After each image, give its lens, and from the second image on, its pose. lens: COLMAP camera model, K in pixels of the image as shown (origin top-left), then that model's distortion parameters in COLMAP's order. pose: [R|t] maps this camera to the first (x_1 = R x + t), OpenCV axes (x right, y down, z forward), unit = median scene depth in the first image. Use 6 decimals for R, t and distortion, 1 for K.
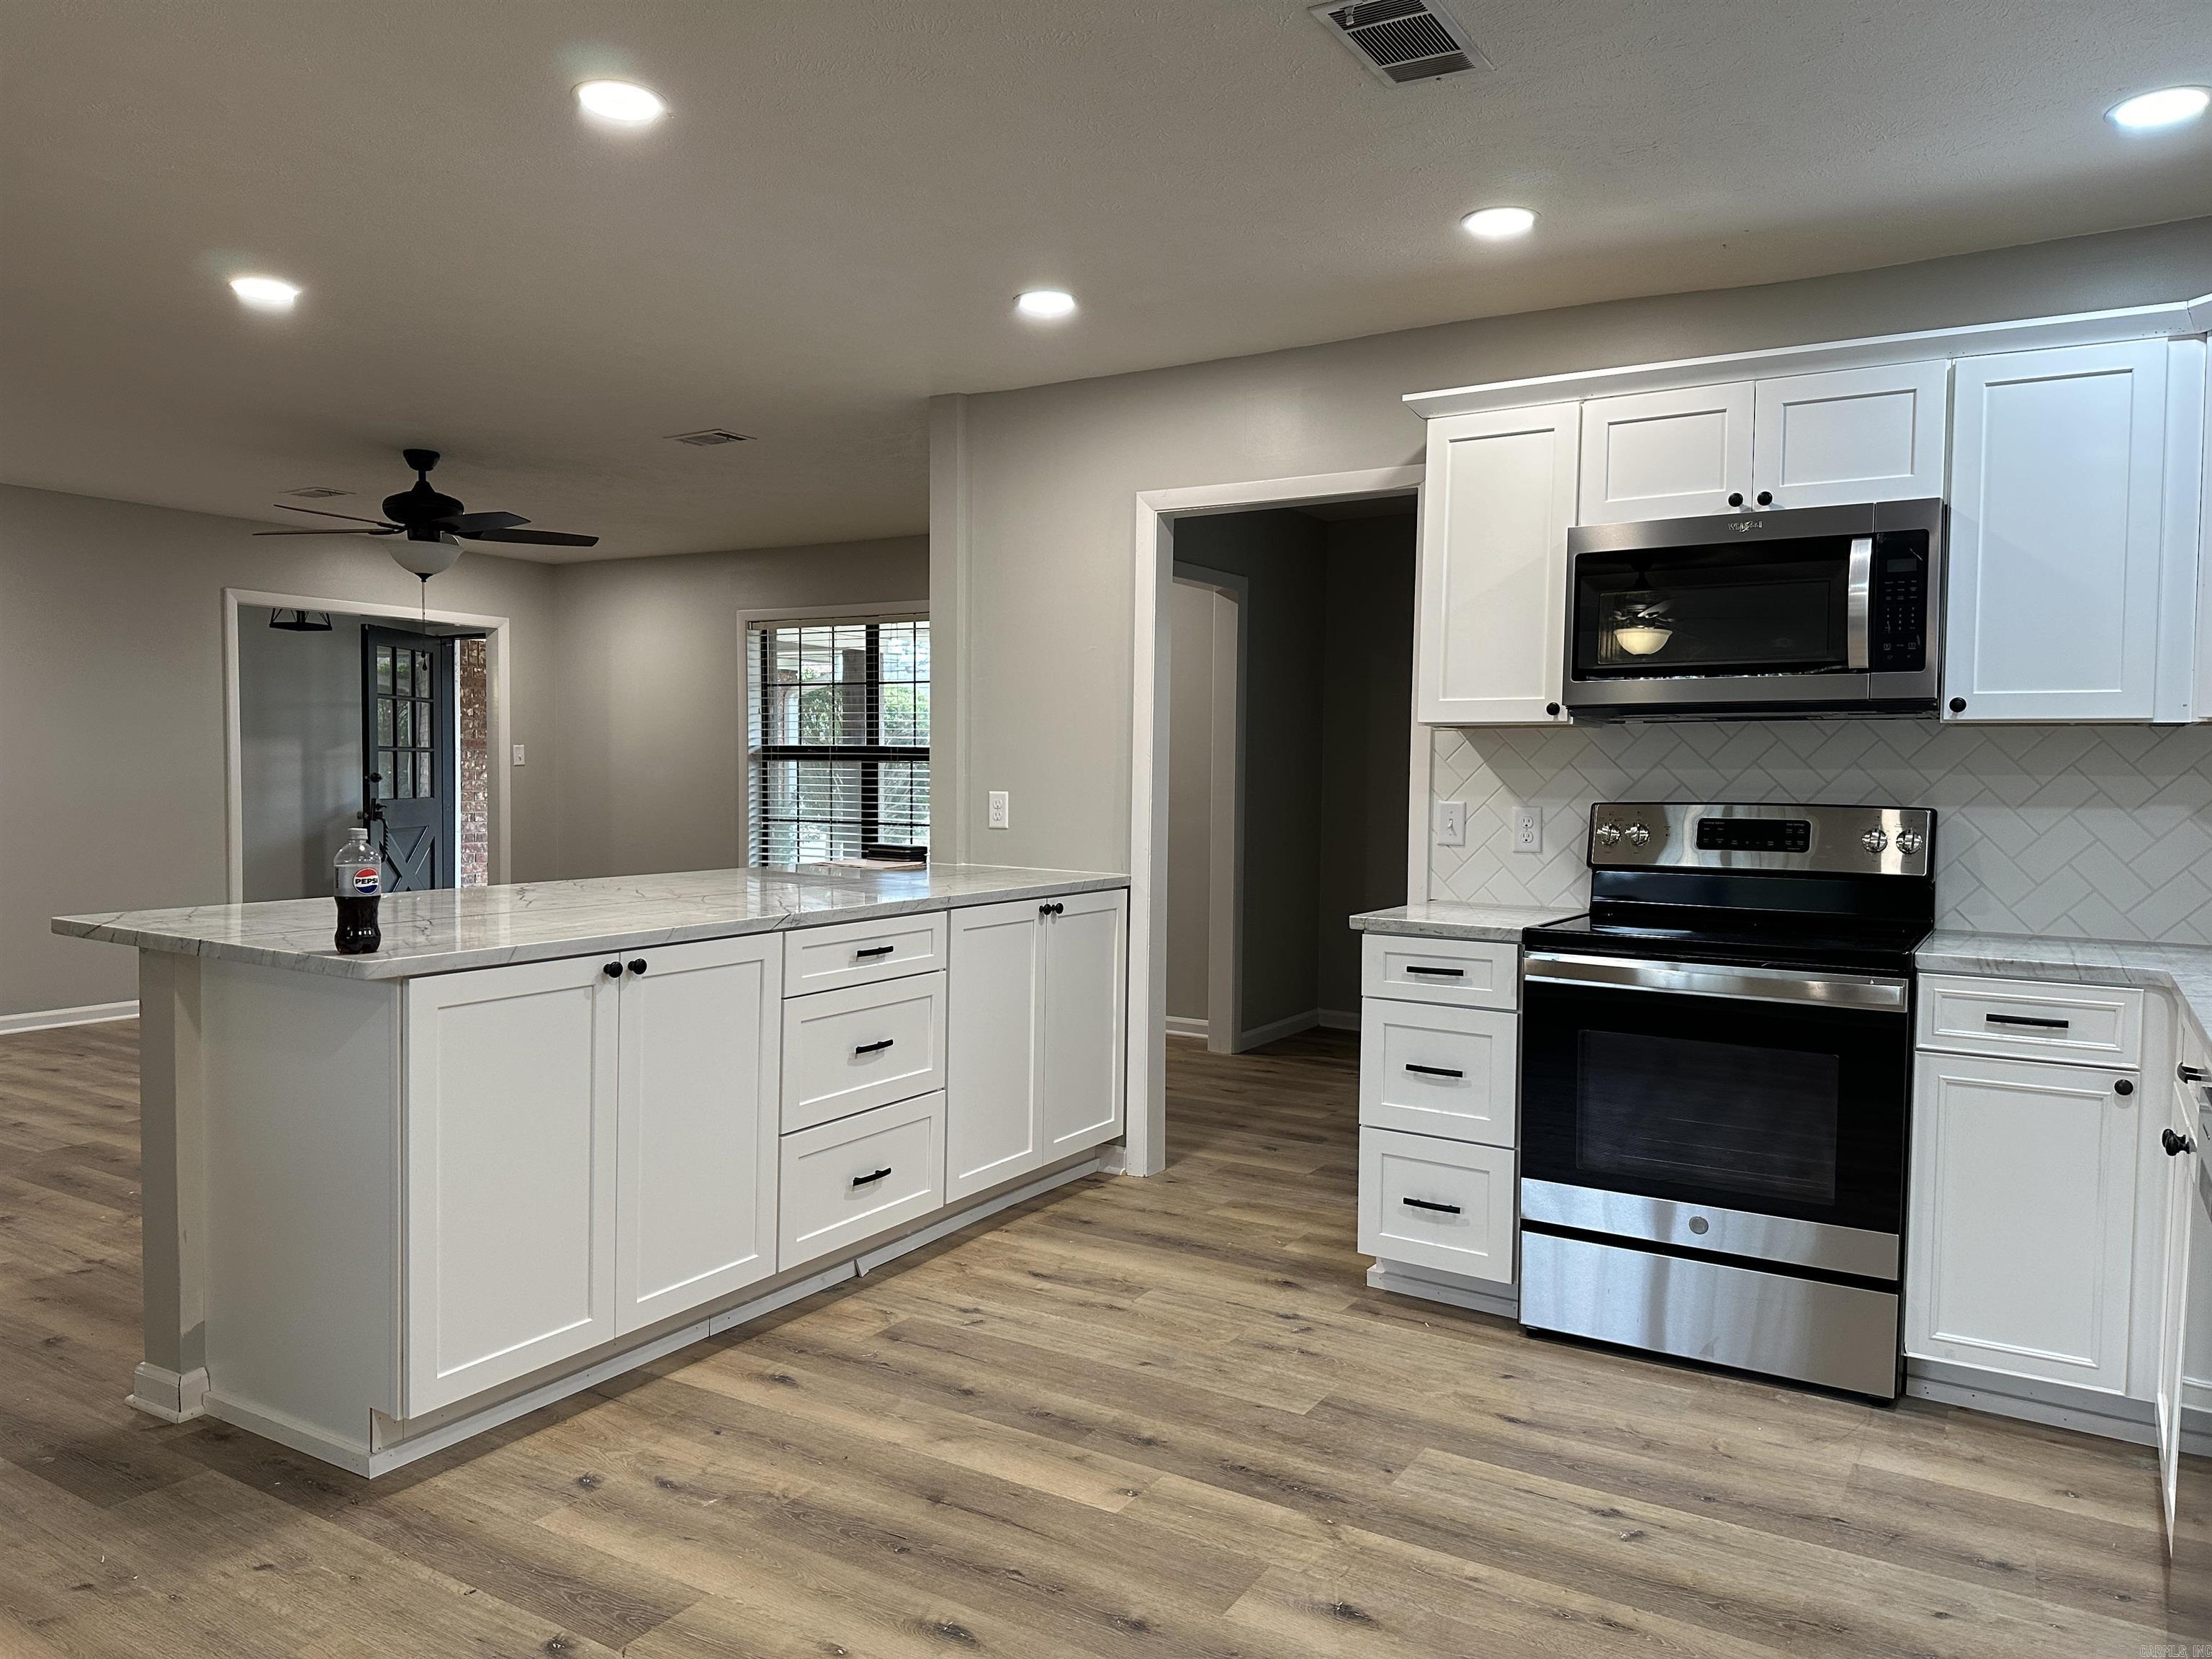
lens RADIAL K [[1537.9, 0, 1101.9], [0, 1537.9, 836.8], [0, 0, 1]] dist [0.108568, -0.160232]
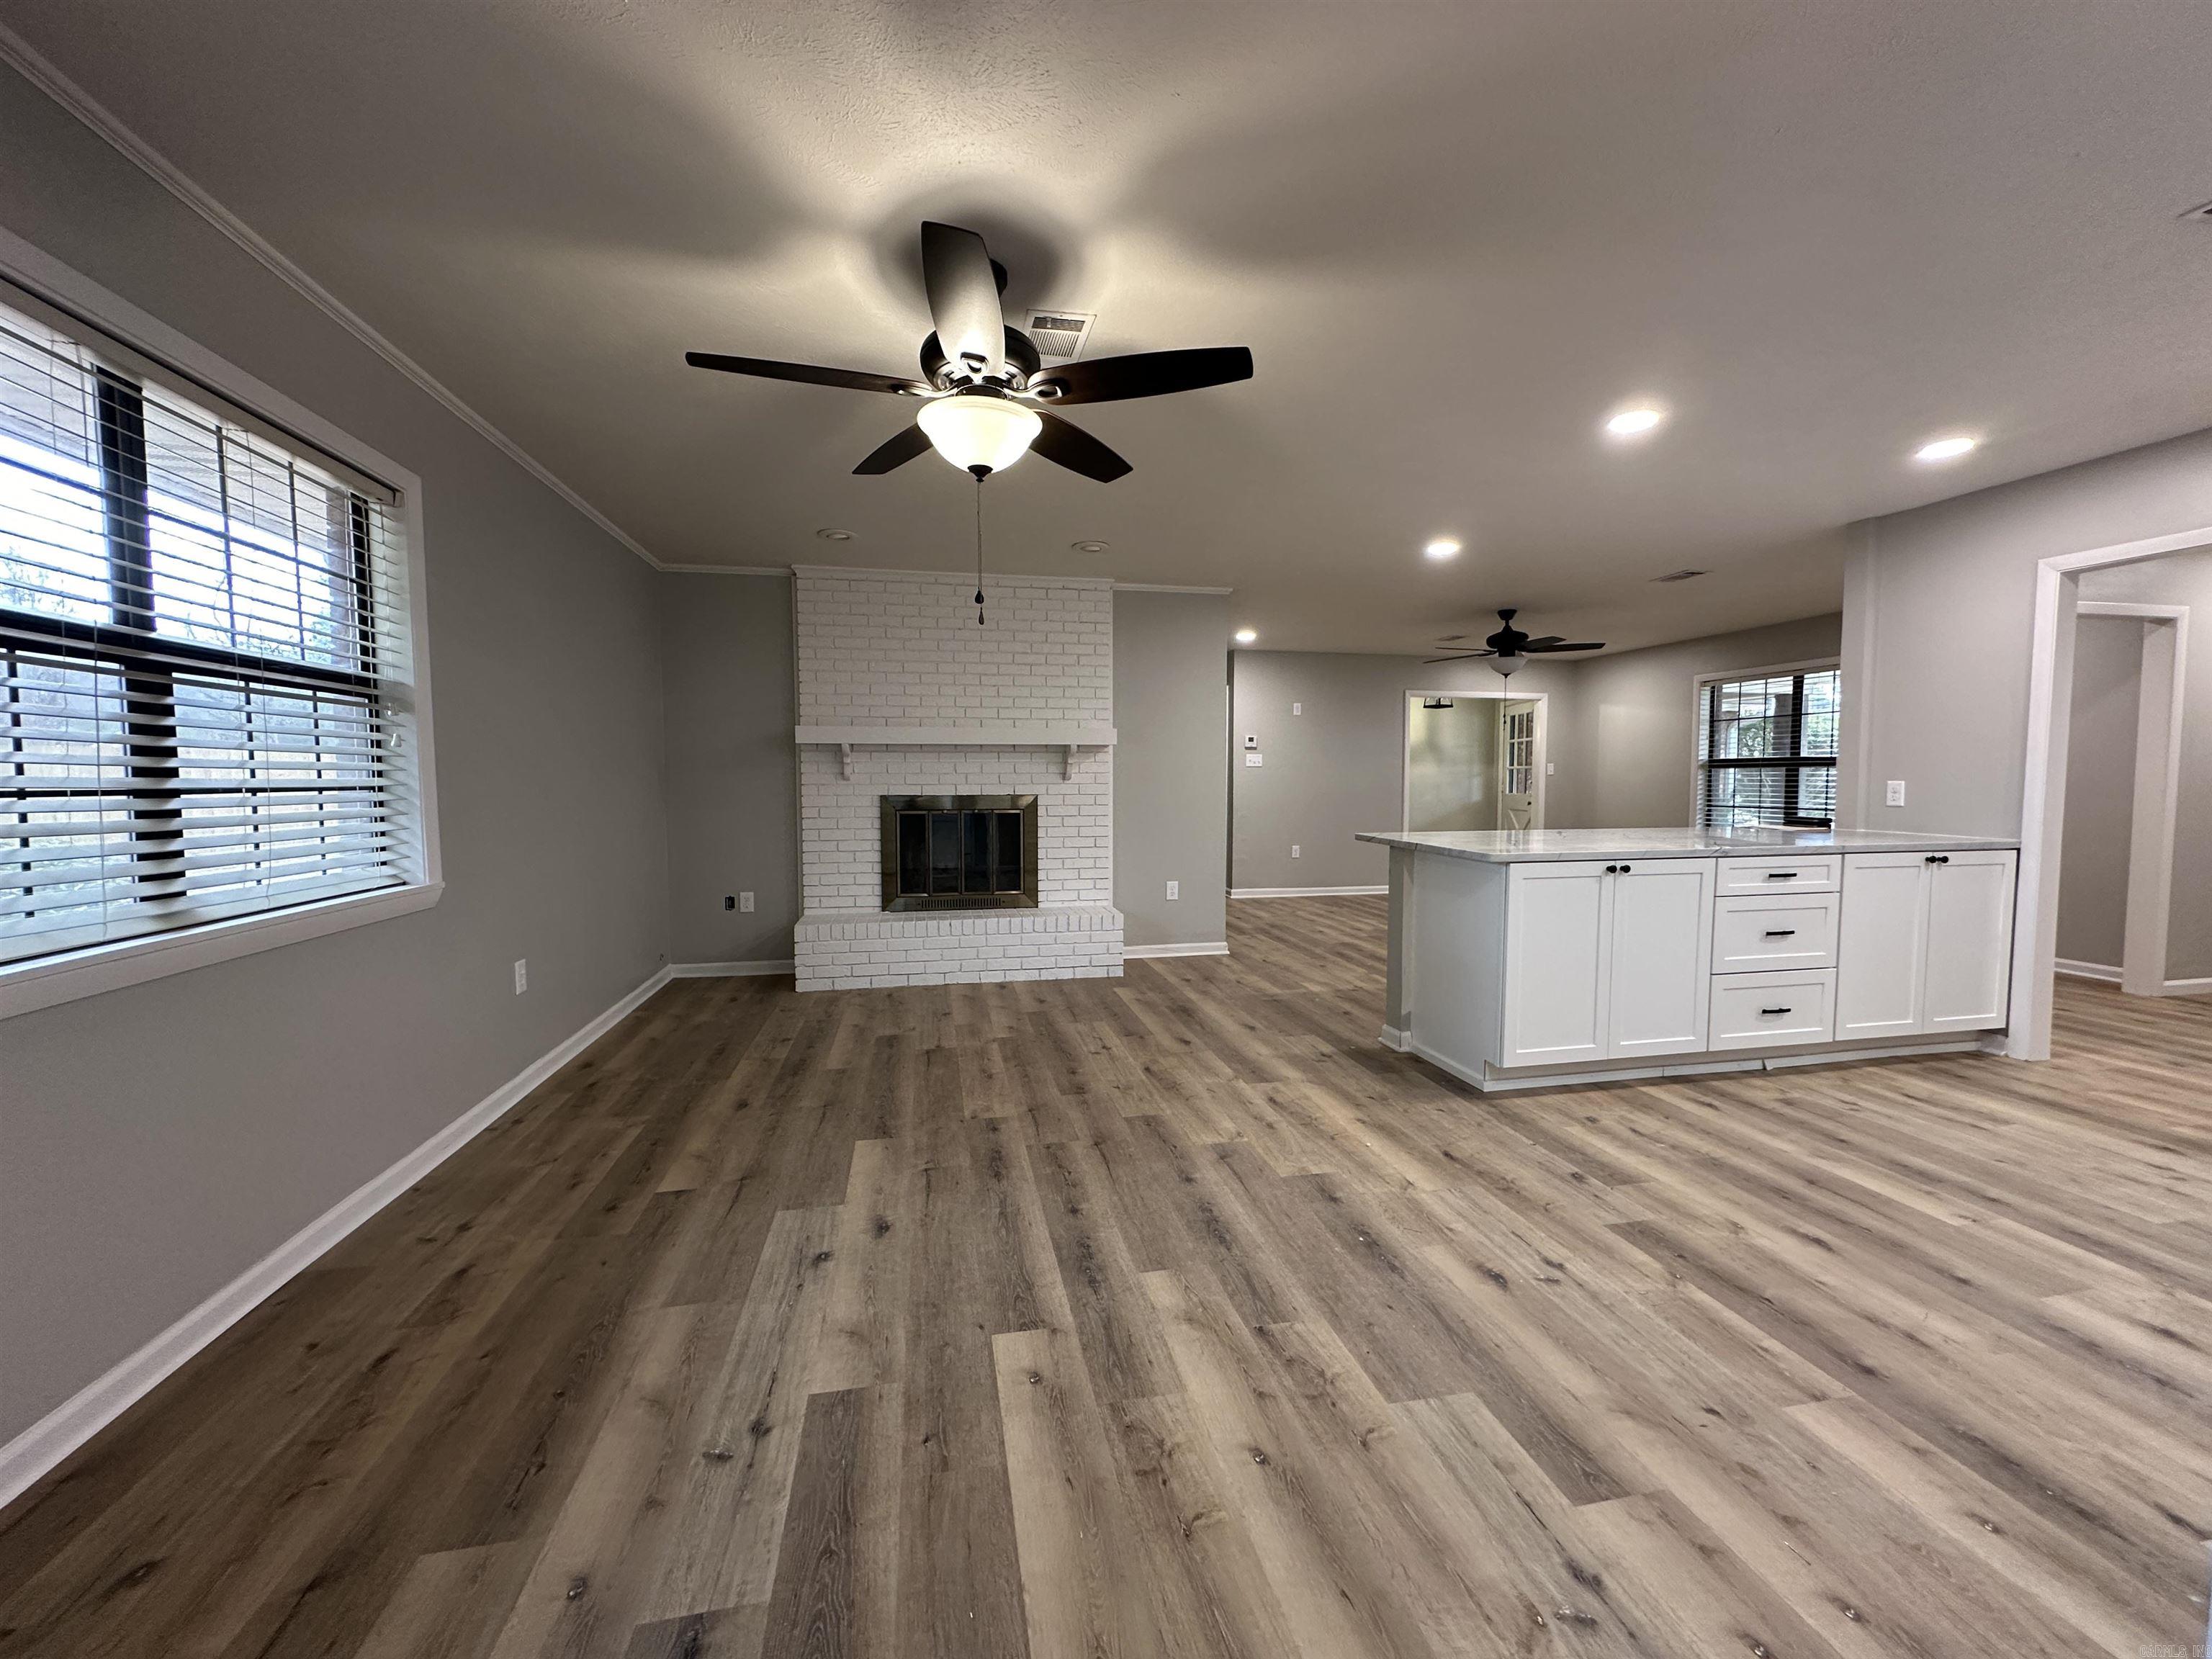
lens RADIAL K [[880.2, 0, 1106.0], [0, 880.2, 829.5], [0, 0, 1]] dist [0.000931, 0.000188]
pose [[0.684124, 0.028627, -0.728804, 0.044615], [-0.022273, 0.999583, 0.018355, 0.025807], [0.729025, 0.003676, 0.684477, -0.178776]]
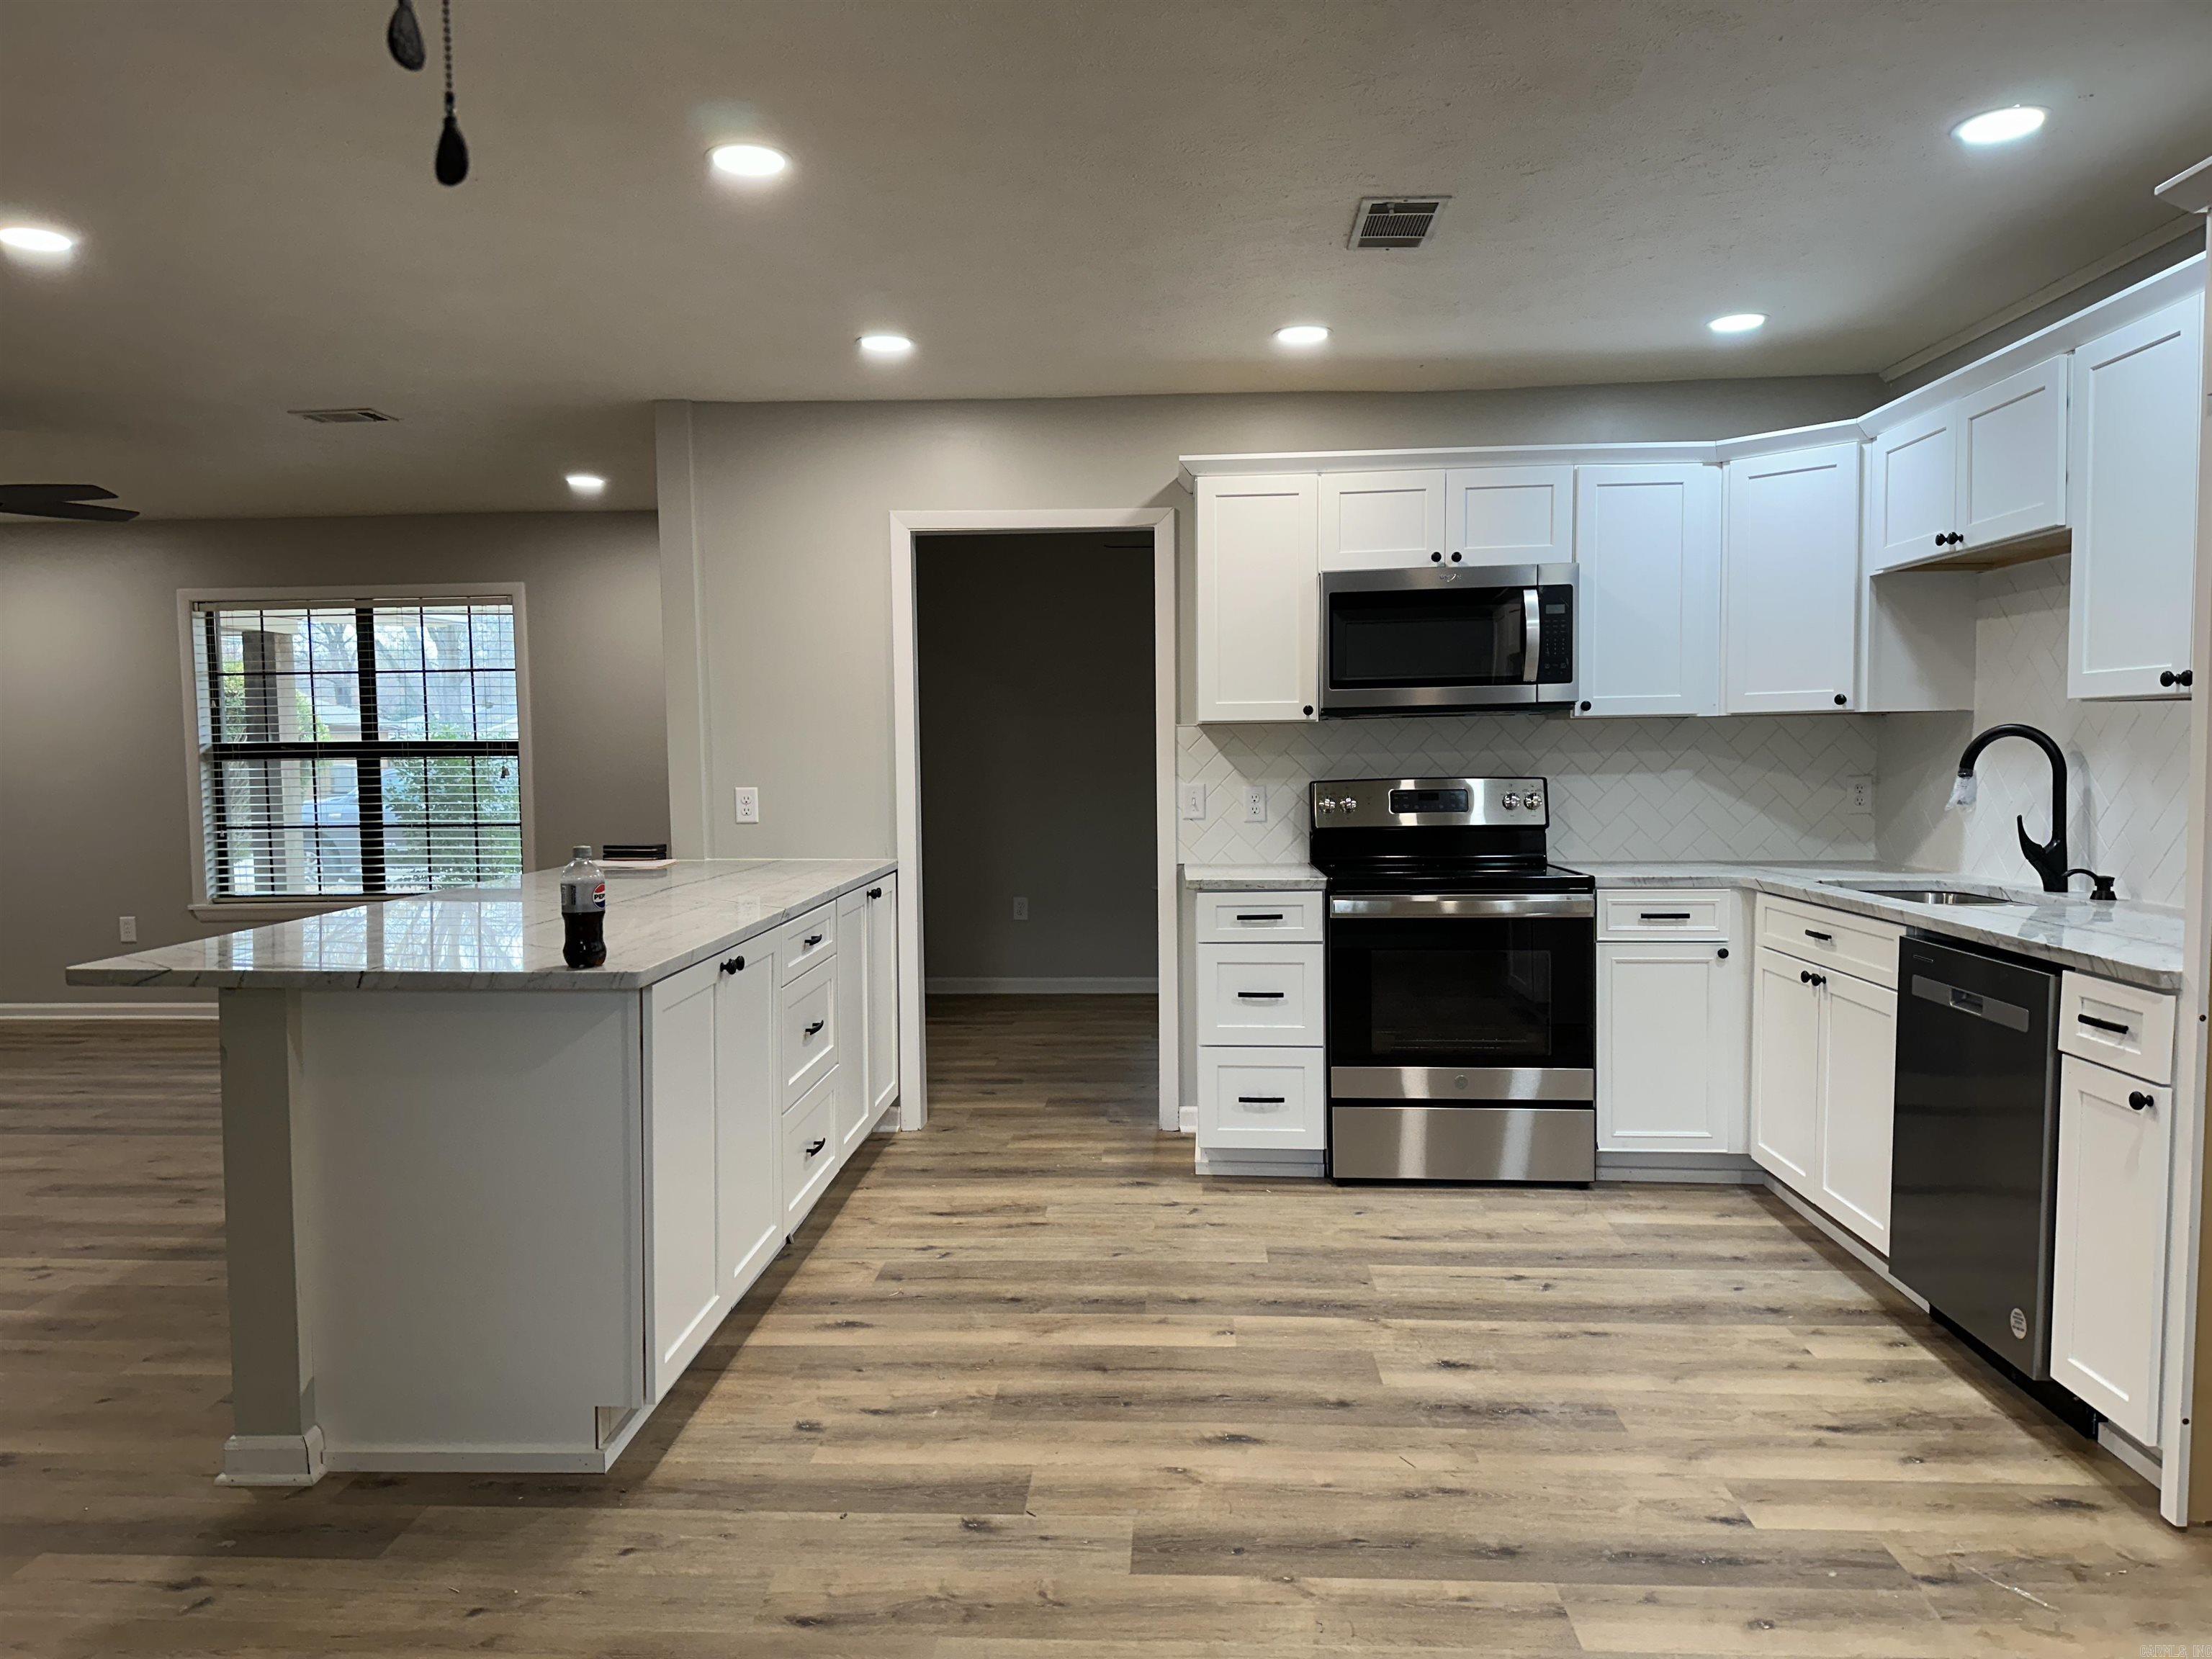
lens RADIAL K [[1533.9, 0, 1100.6], [0, 1533.9, 839.1], [0, 0, 1]] dist [0.166459, -0.277037]
pose [[0.877879, -0.051503, 0.476105, -0.505779], [0.043742, 0.998668, 0.027378, -0.018089], [-0.476881, -0.003208, 0.878962, -0.054570]]
